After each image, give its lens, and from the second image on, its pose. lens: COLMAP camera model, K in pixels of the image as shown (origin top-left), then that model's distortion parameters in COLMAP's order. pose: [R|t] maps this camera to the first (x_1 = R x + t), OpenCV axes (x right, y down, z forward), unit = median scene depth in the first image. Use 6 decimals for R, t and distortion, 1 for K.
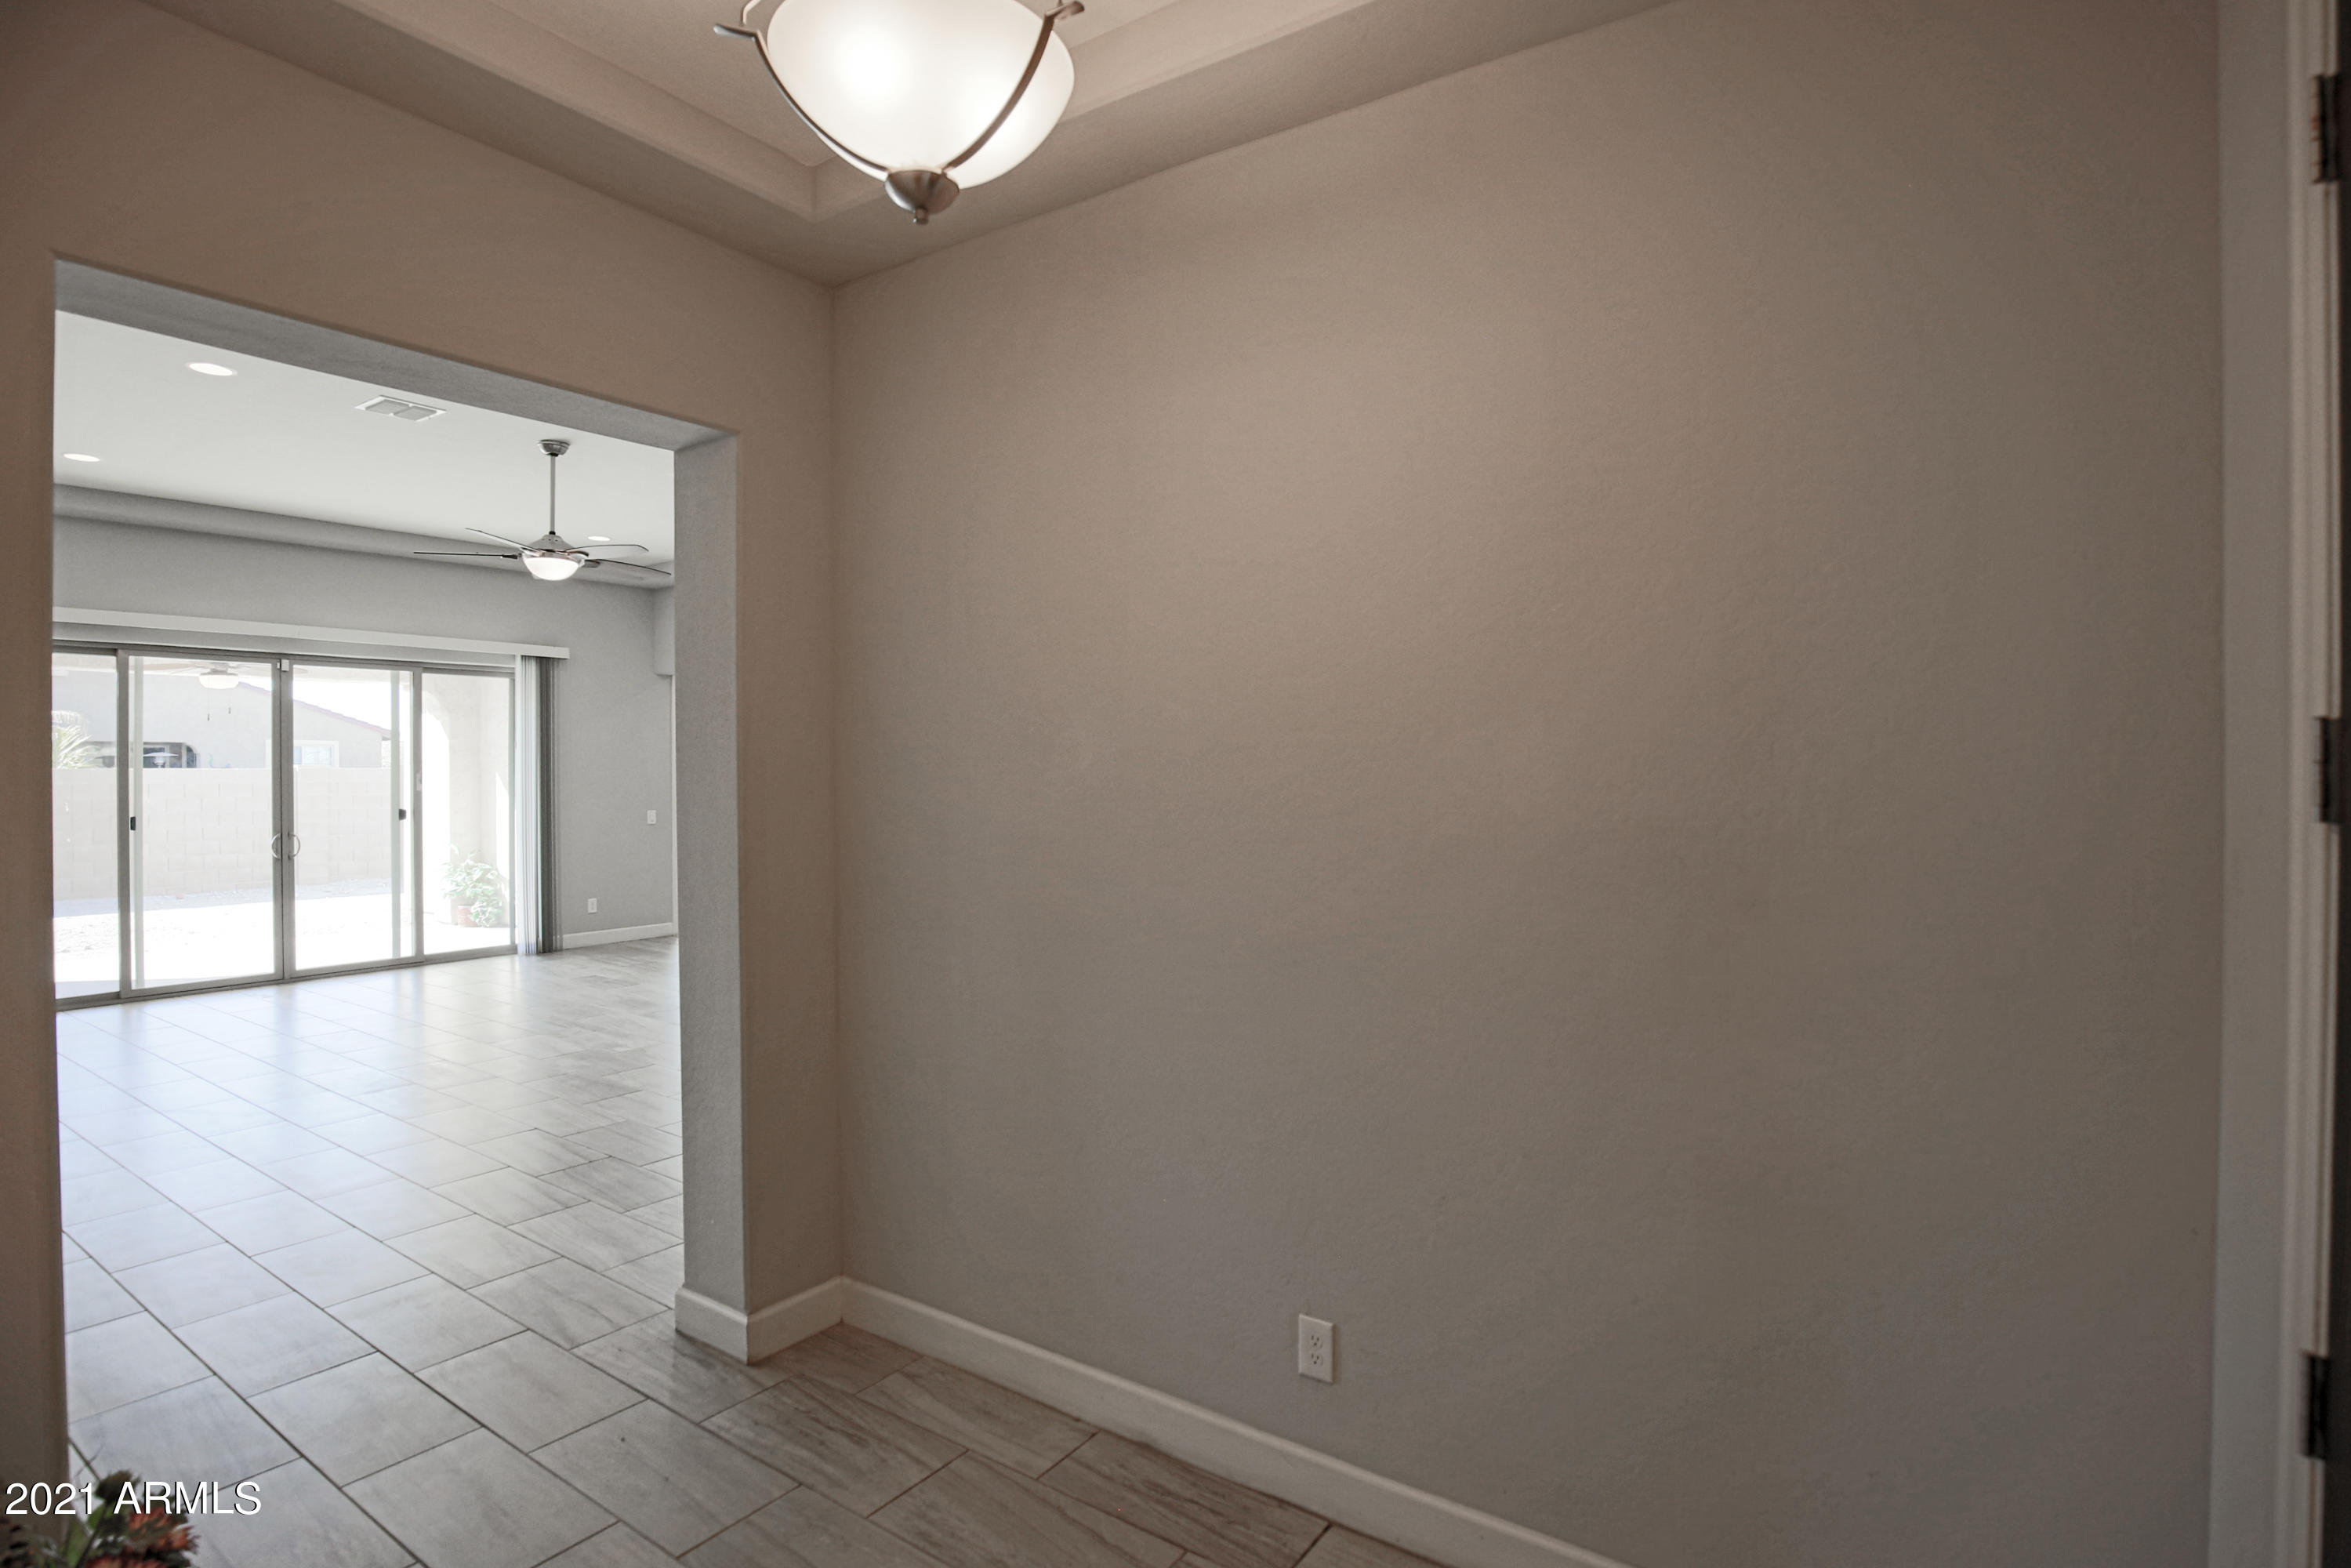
lens RADIAL K [[1191.0, 0, 1166.4], [0, 1191.0, 777.2], [0, 0, 1]] dist [-0.032206, 0.009187]
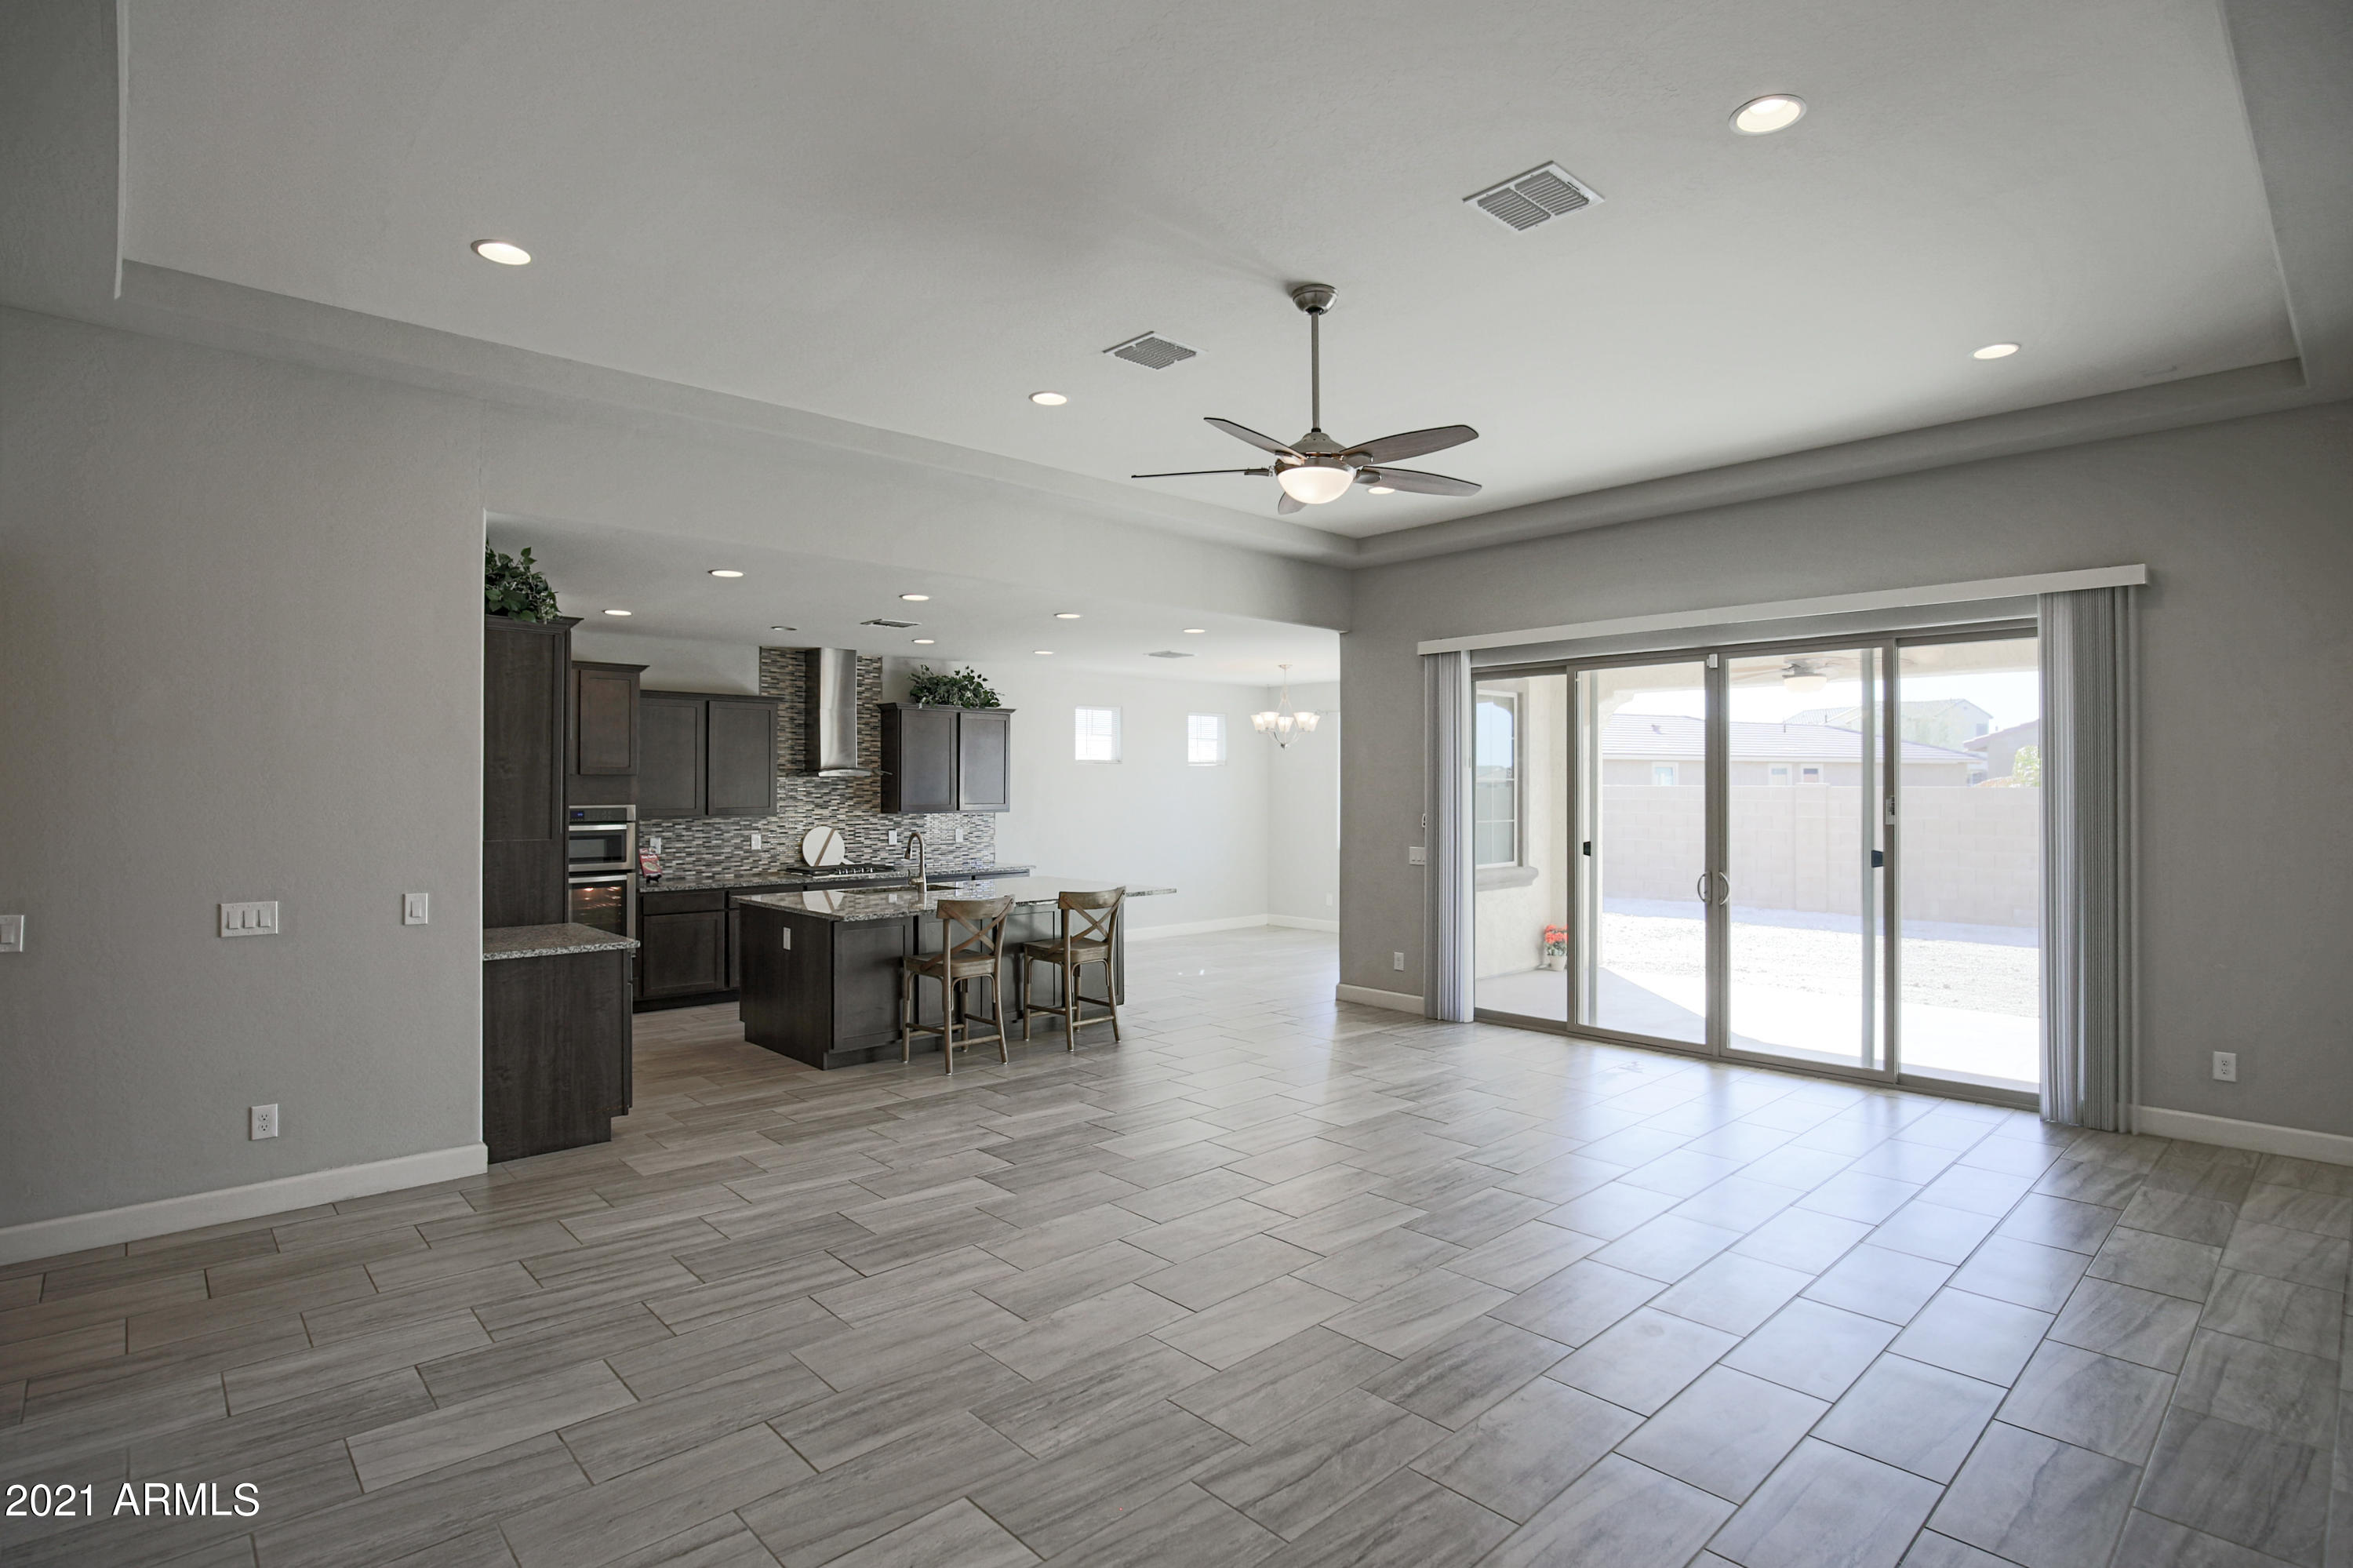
lens RADIAL K [[1157.9, 0, 1179.8], [0, 1157.9, 778.1], [0, 0, 1]] dist [-0.038860, 0.007425]
pose [[-0.196310, -0.005018, -0.980529, 0.078797], [-0.007355, 0.999966, -0.003645, -0.009839], [0.980514, 0.006496, -0.196340, 0.737224]]
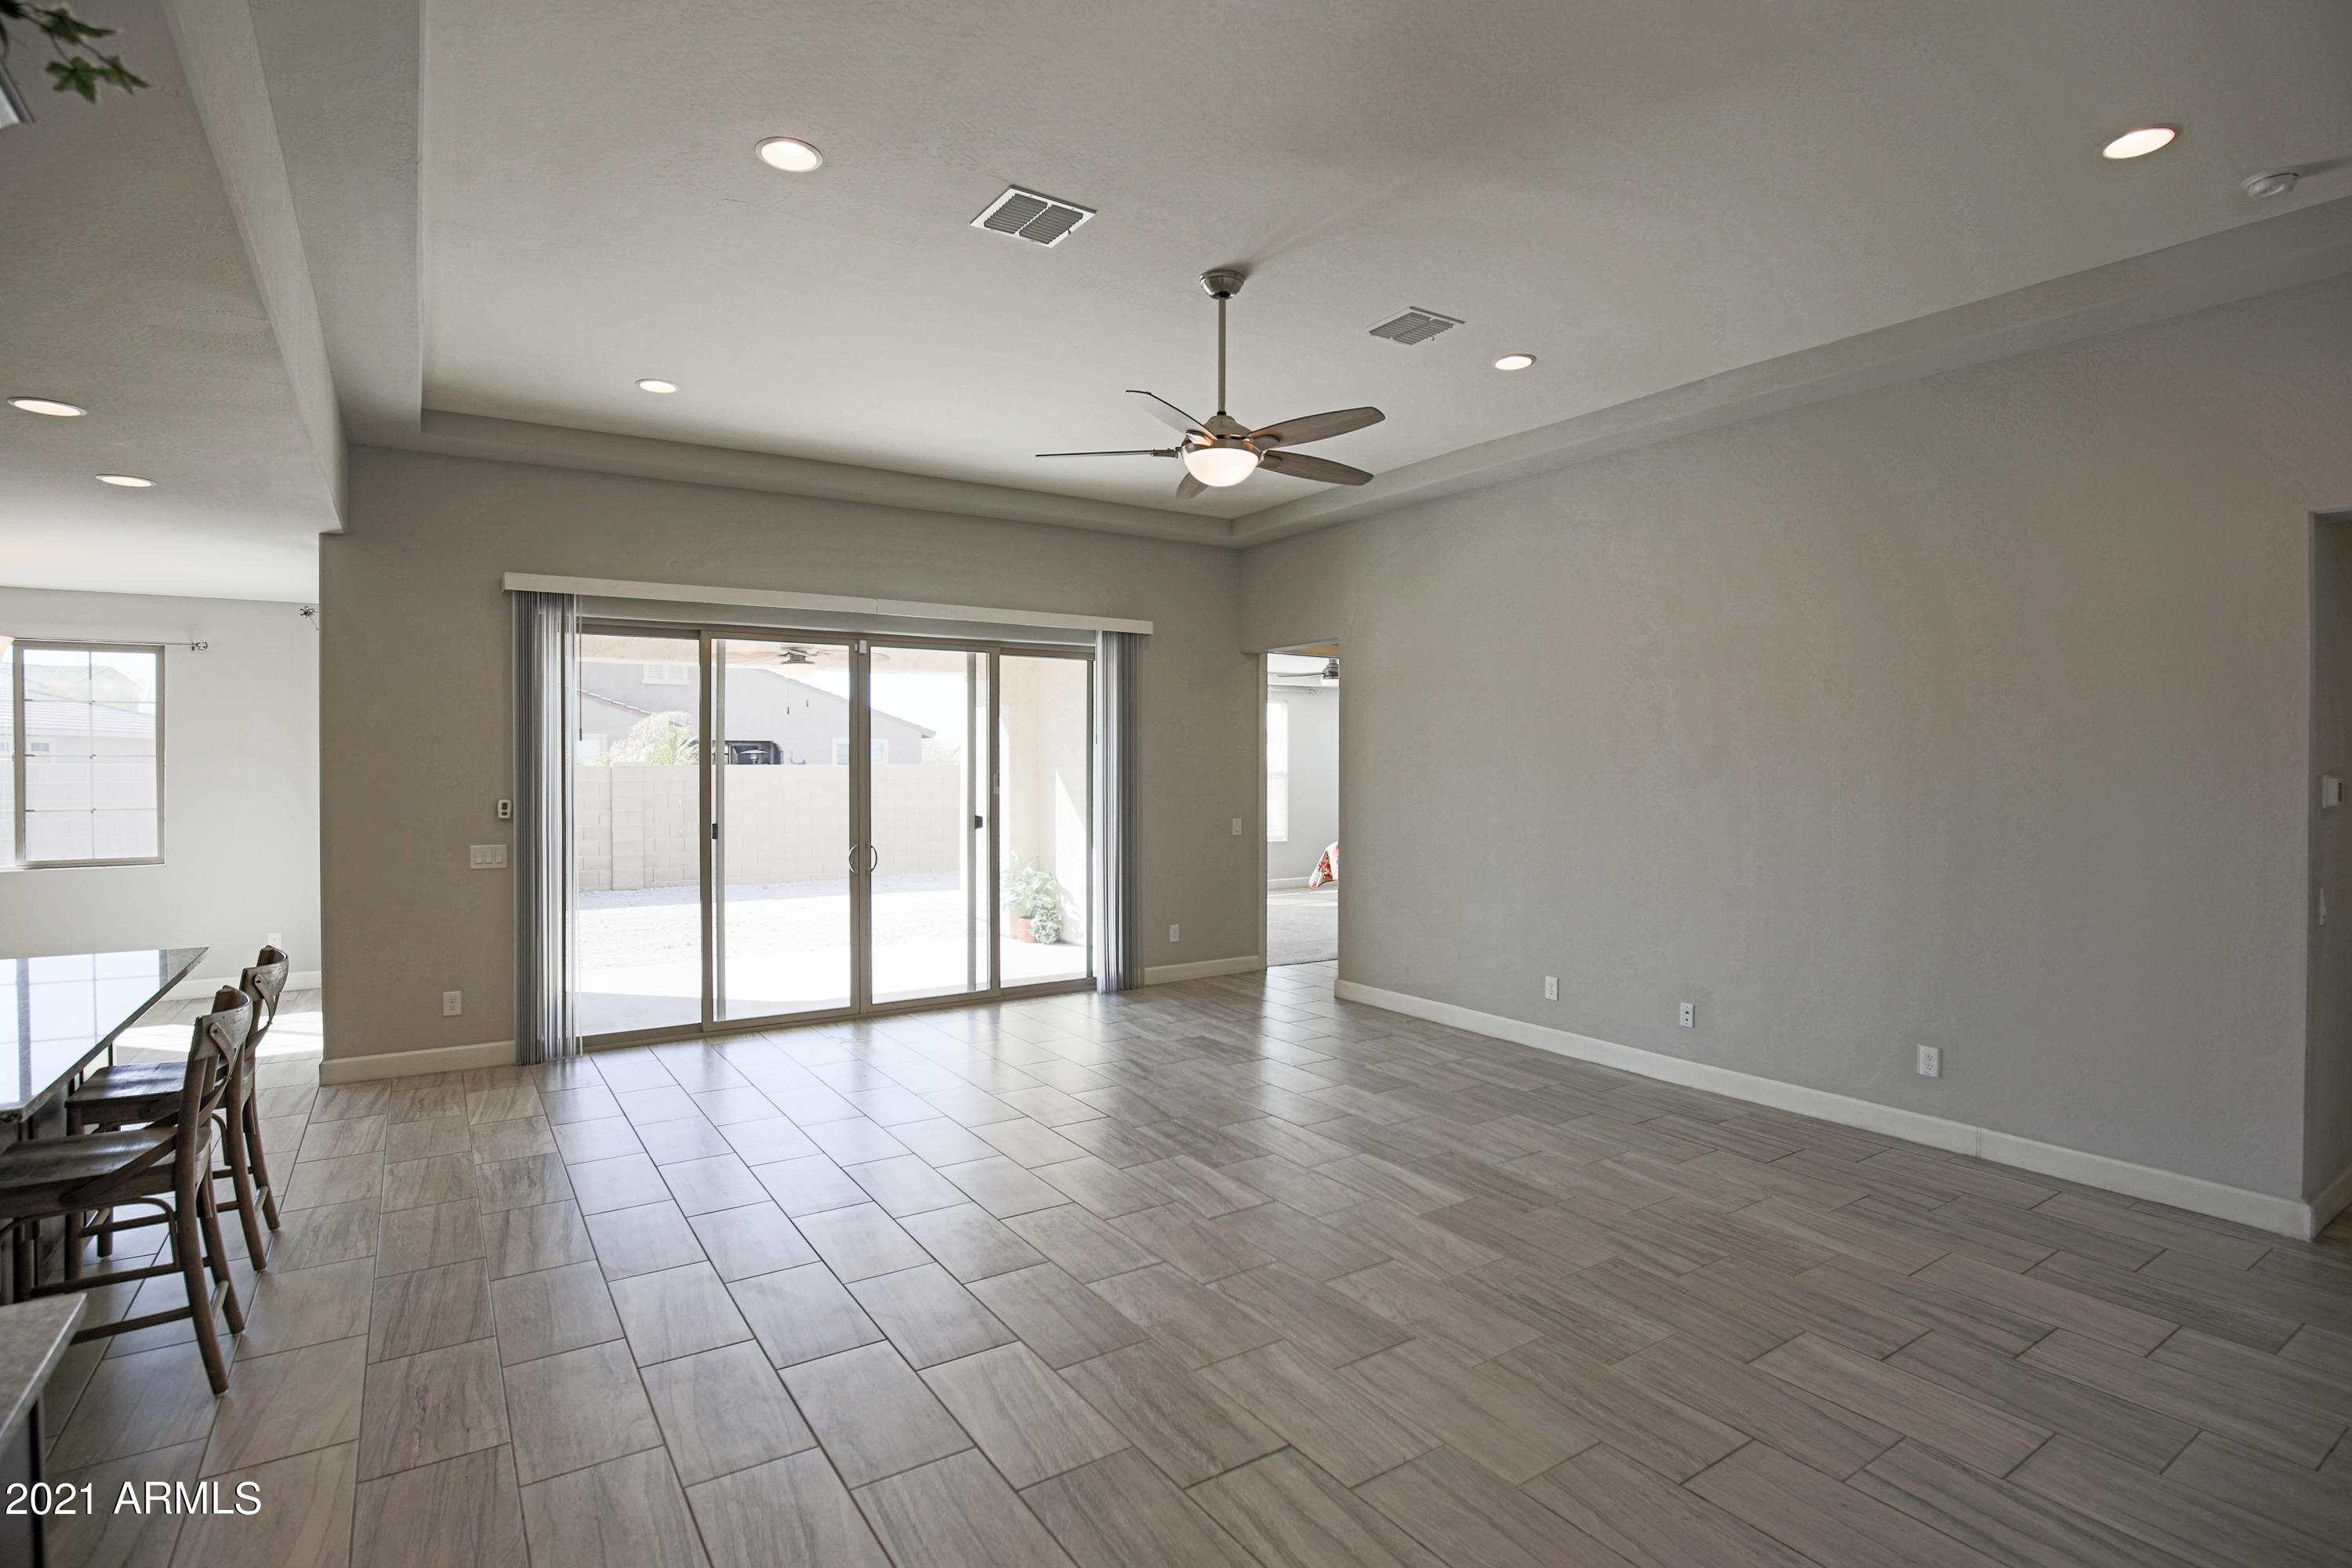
lens RADIAL K [[1157.4, 0, 1179.3], [0, 1157.4, 778.1], [0, 0, 1]] dist [-0.038860, 0.007425]
pose [[0.935125, 0.006021, -0.354268, -0.219515], [-0.004596, 0.999978, 0.004866, -0.004893], [0.354289, -0.002922, 0.935131, 0.273250]]
